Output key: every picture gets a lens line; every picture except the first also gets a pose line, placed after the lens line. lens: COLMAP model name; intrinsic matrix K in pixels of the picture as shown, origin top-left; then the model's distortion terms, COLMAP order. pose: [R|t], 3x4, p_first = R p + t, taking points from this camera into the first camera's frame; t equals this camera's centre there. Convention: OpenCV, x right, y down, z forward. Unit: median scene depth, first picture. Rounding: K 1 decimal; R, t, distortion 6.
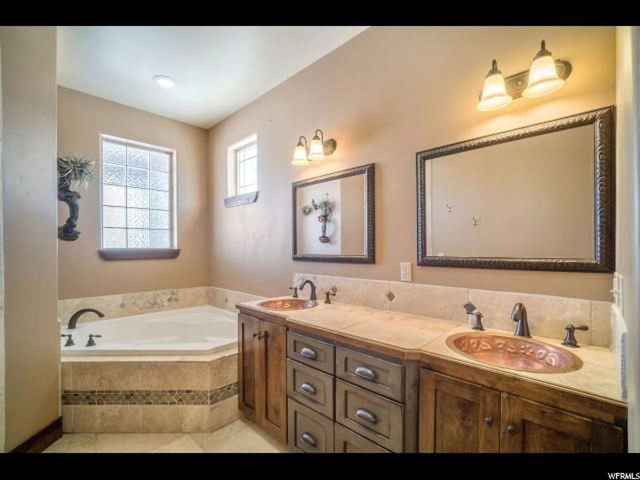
lens RADIAL K [[290.1, 0, 319.3], [0, 290.1, 244.9], [0, 0, 1]] dist [-0.003436, 0.000397]
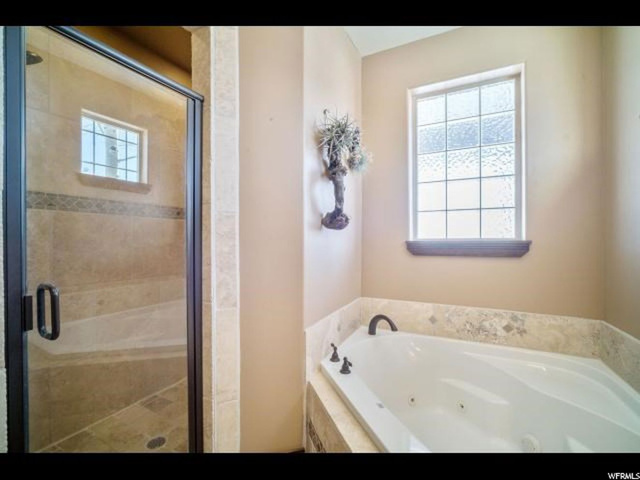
lens RADIAL K [[290.1, 0, 320.0], [0, 290.1, 240.9], [0, 0, 1]] dist [-0.003436, 0.000397]
pose [[0.278892, 0.007042, -0.960297, -0.069744], [0.006743, 0.999934, 0.009291, 0.007378], [0.960299, -0.009066, 0.278826, 0.504280]]
